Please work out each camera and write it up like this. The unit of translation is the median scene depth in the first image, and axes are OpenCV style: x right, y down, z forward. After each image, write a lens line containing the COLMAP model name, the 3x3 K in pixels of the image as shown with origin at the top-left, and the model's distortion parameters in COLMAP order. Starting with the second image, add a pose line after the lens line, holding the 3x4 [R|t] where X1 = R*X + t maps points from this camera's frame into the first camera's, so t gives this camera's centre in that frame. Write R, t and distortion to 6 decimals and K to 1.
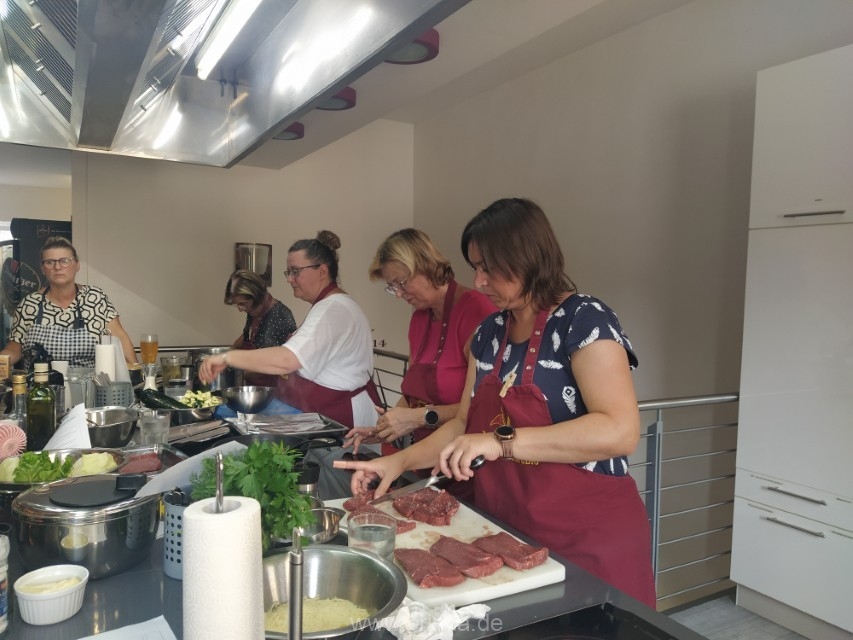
lens RADIAL K [[650.2, 0, 426.5], [0, 650.2, 320.0], [0, 0, 1]] dist [0.108249, -0.146812]
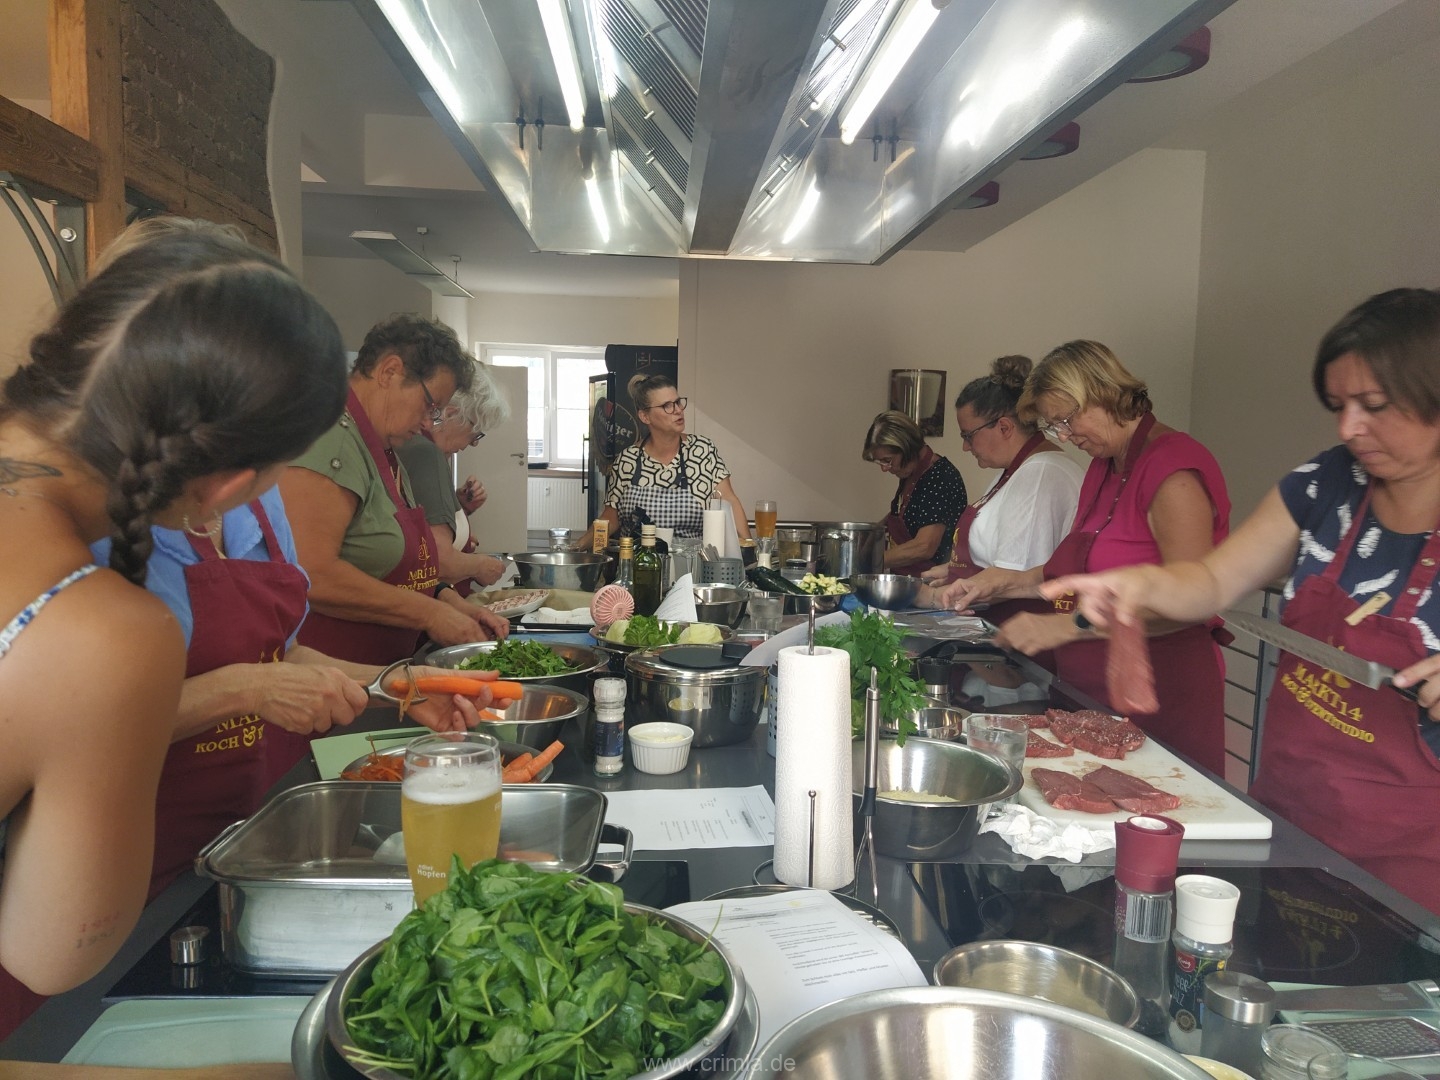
lens RADIAL K [[1097.6, 0, 720.0], [0, 1097.6, 540.0], [0, 0, 1]] dist [0.108249, -0.146812]
pose [[0.901541, 0.045405, -0.430305, 0.088378], [-0.027470, 0.998479, 0.047805, 0.009949], [0.431821, -0.031278, 0.901417, -0.184330]]
